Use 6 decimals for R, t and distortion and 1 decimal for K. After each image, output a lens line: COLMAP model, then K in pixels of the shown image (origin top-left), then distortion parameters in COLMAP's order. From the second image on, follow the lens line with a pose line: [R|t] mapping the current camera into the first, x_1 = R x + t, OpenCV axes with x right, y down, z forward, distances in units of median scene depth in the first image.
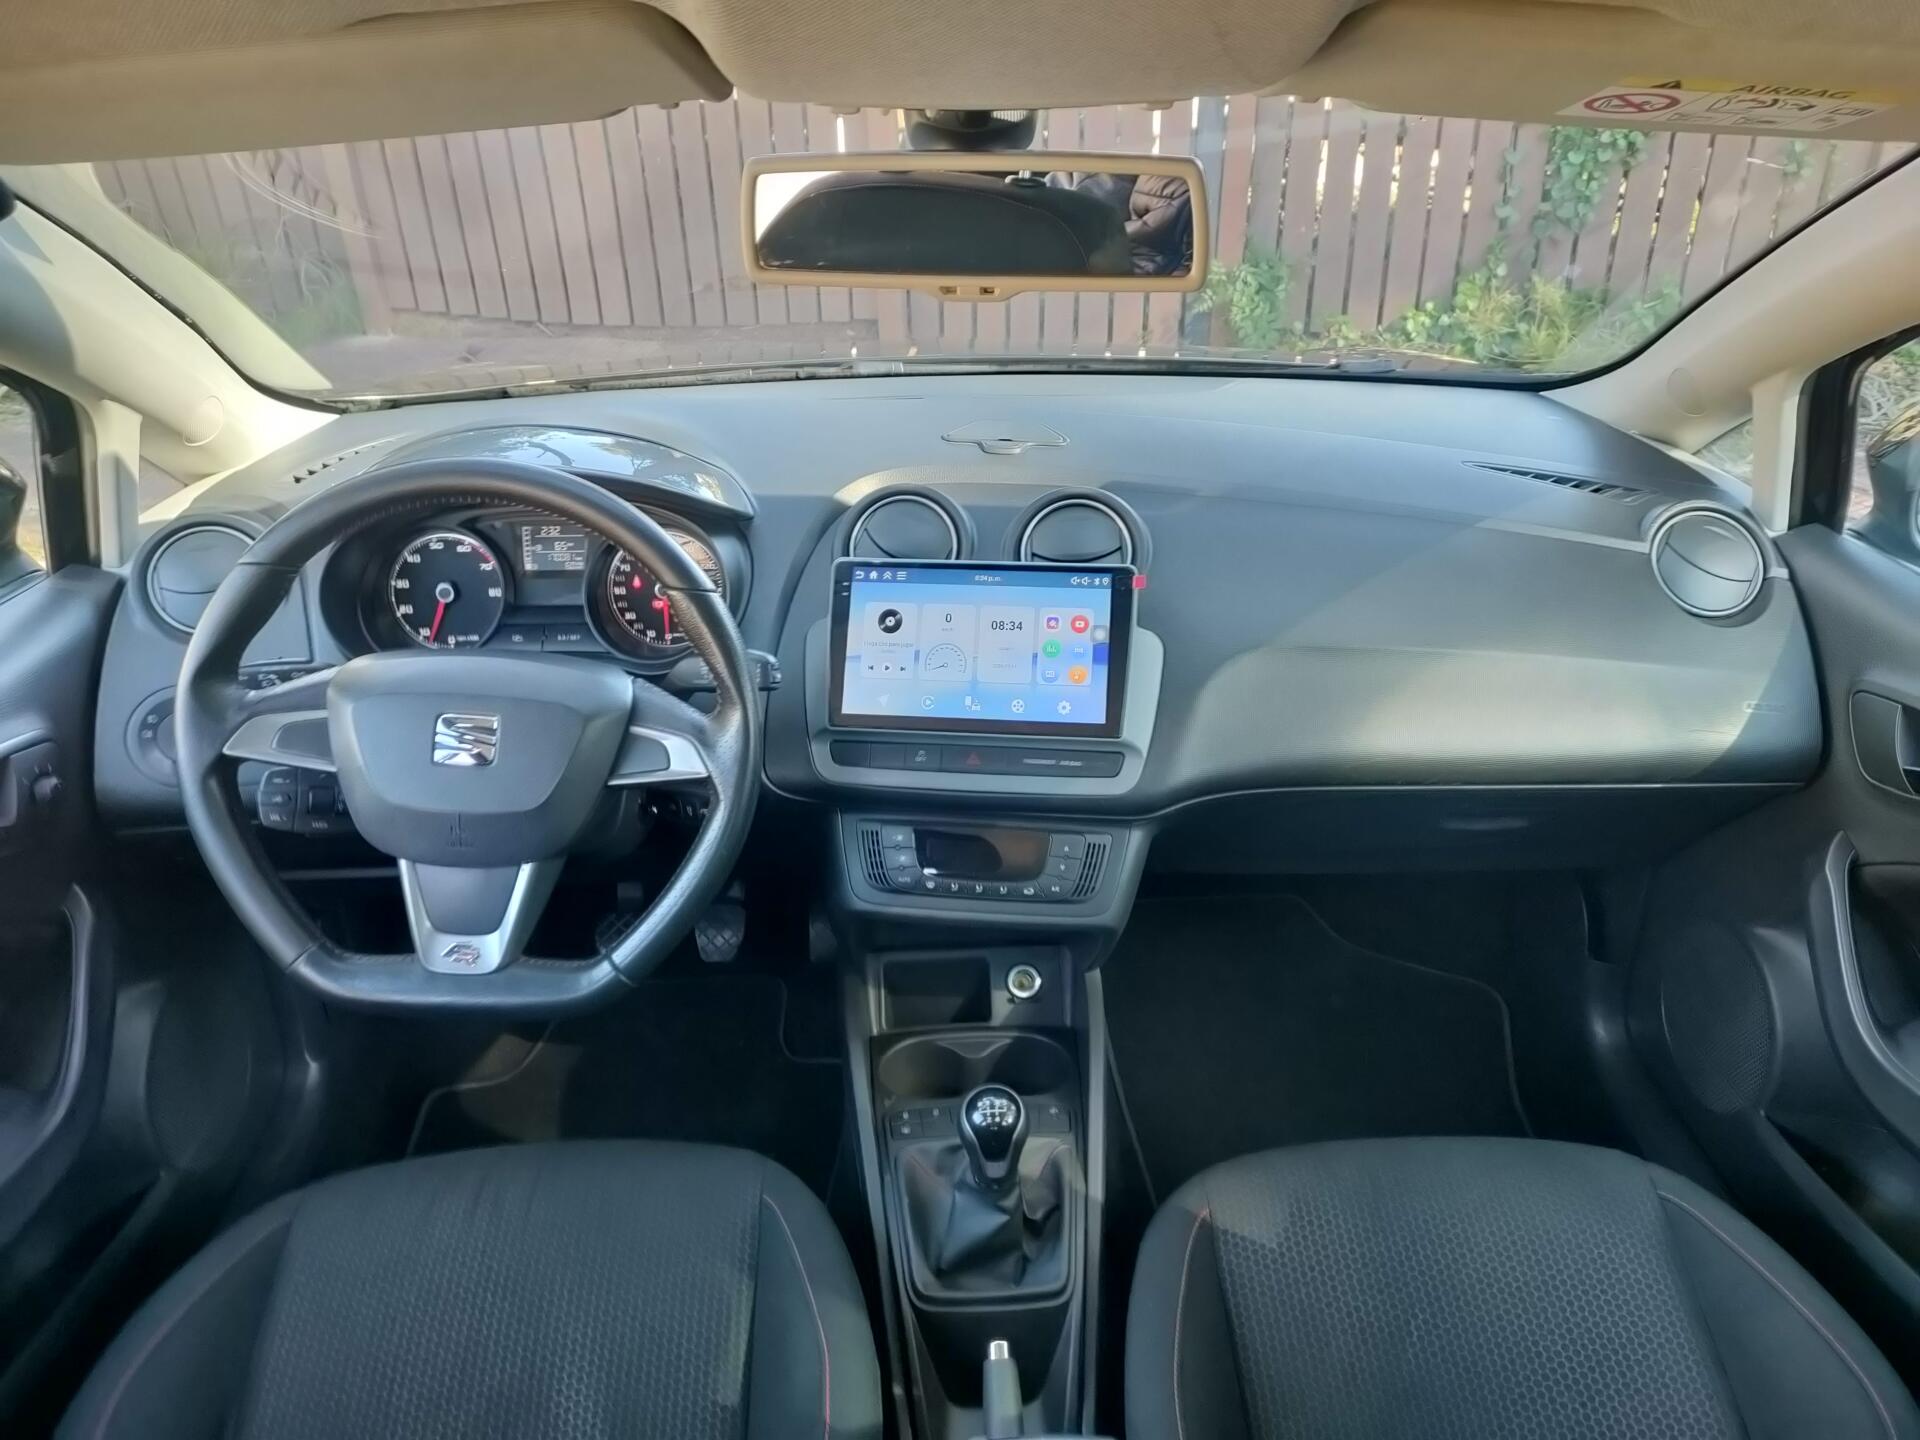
lens RADIAL K [[1396.9, 0, 960.0], [0, 1396.9, 720.0], [0, 0, 1]] dist [0.005324, 0.004612]
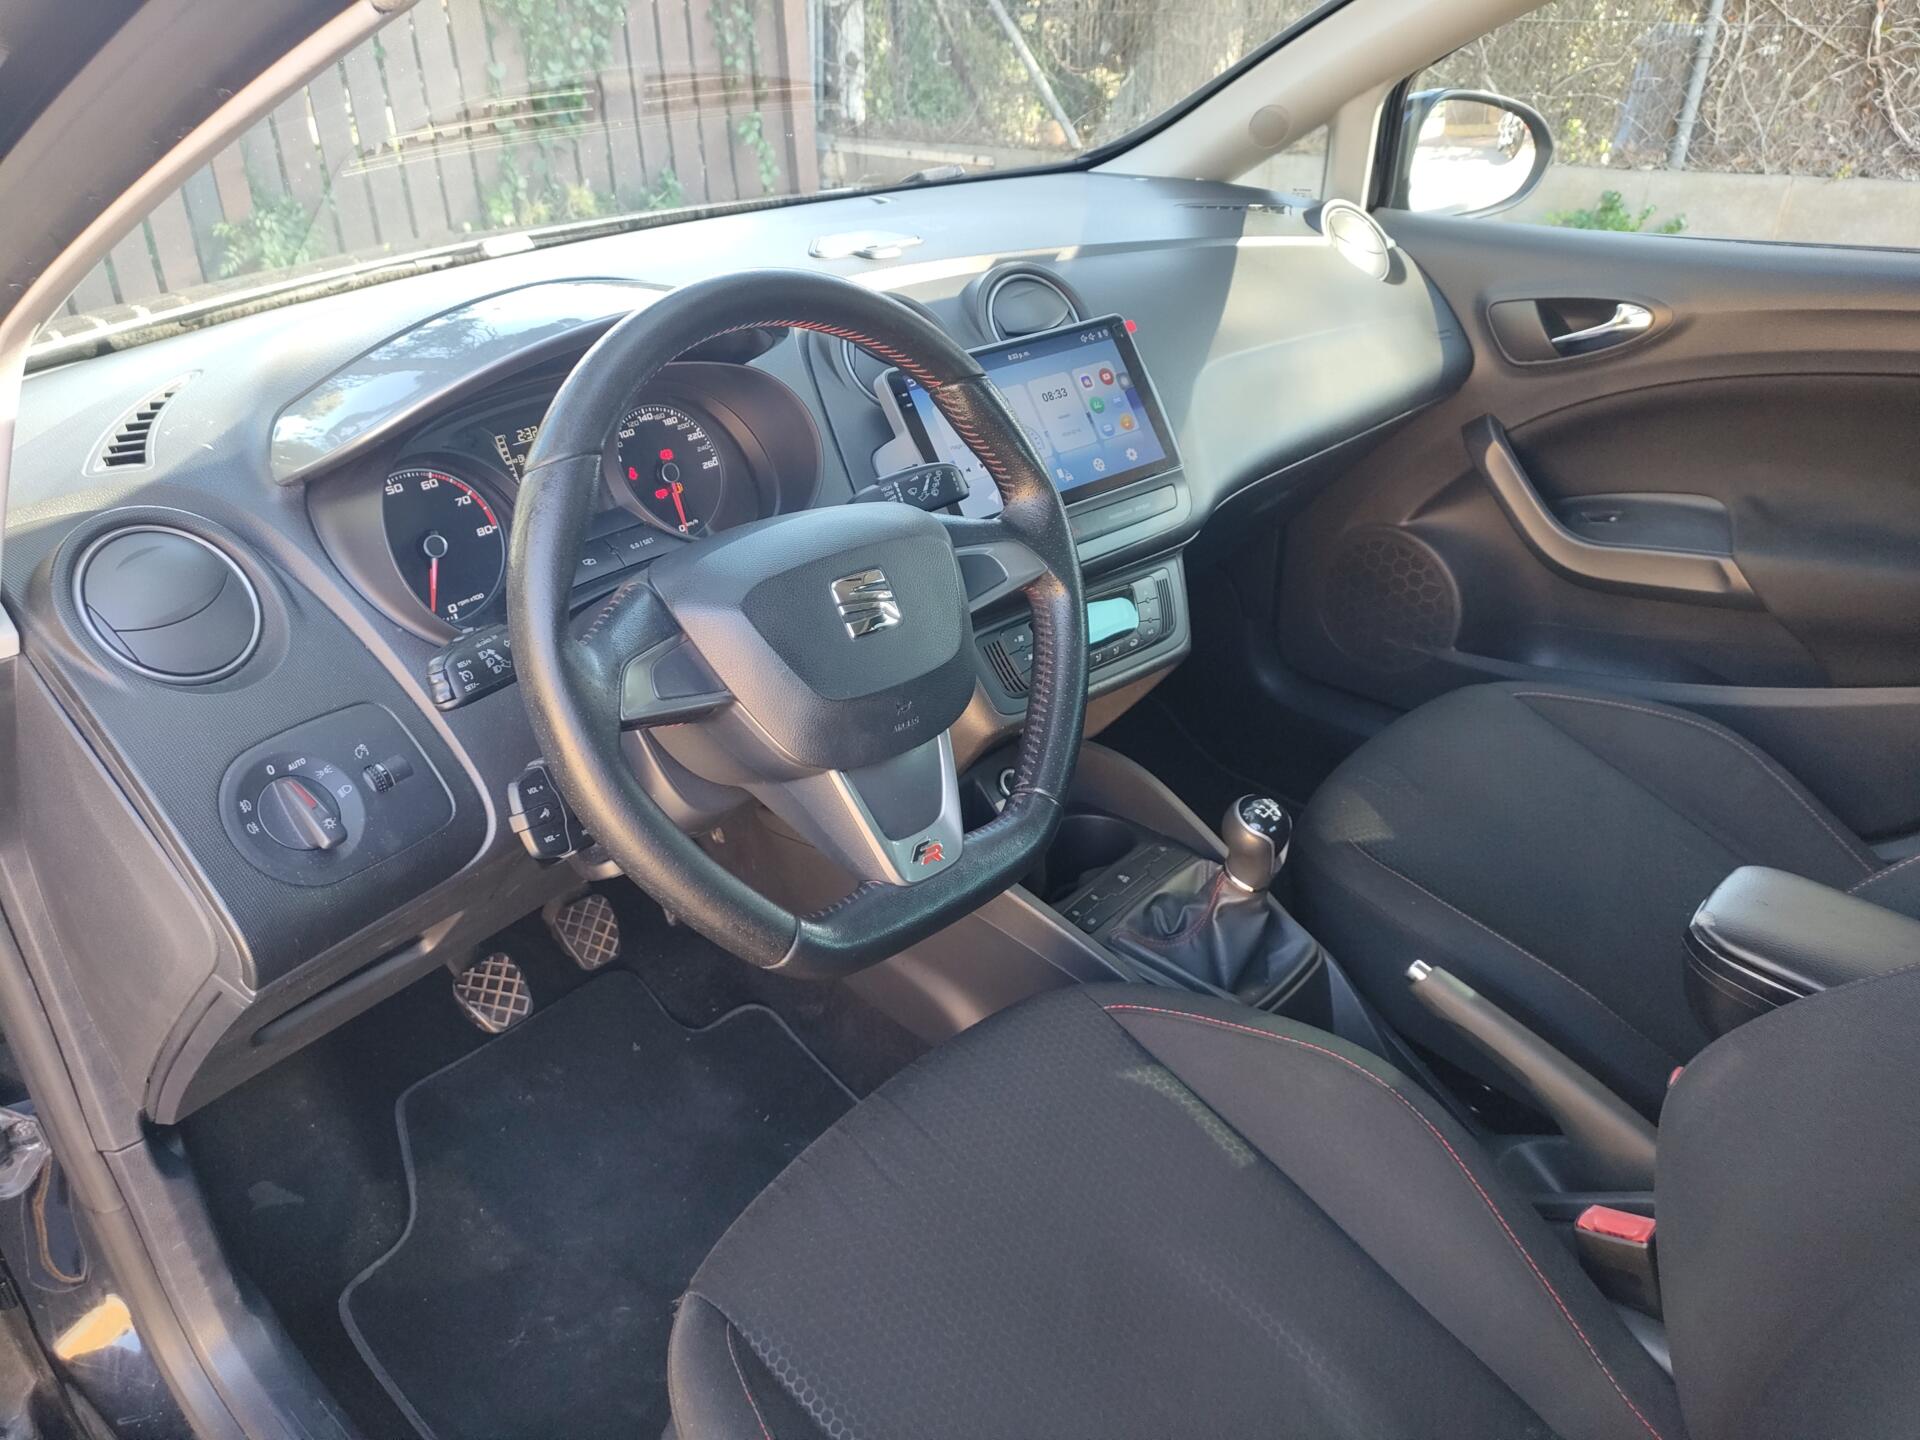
lens RADIAL K [[1451.3, 0, 960.0], [0, 1451.3, 720.0], [0, 0, 1]] dist [-0.006454, -0.004478]
pose [[0.697334, -0.350830, 0.625015, -0.750531], [0.342712, 0.929079, 0.139140, -0.018659], [-0.629503, 0.117173, 0.768112, 0.268113]]
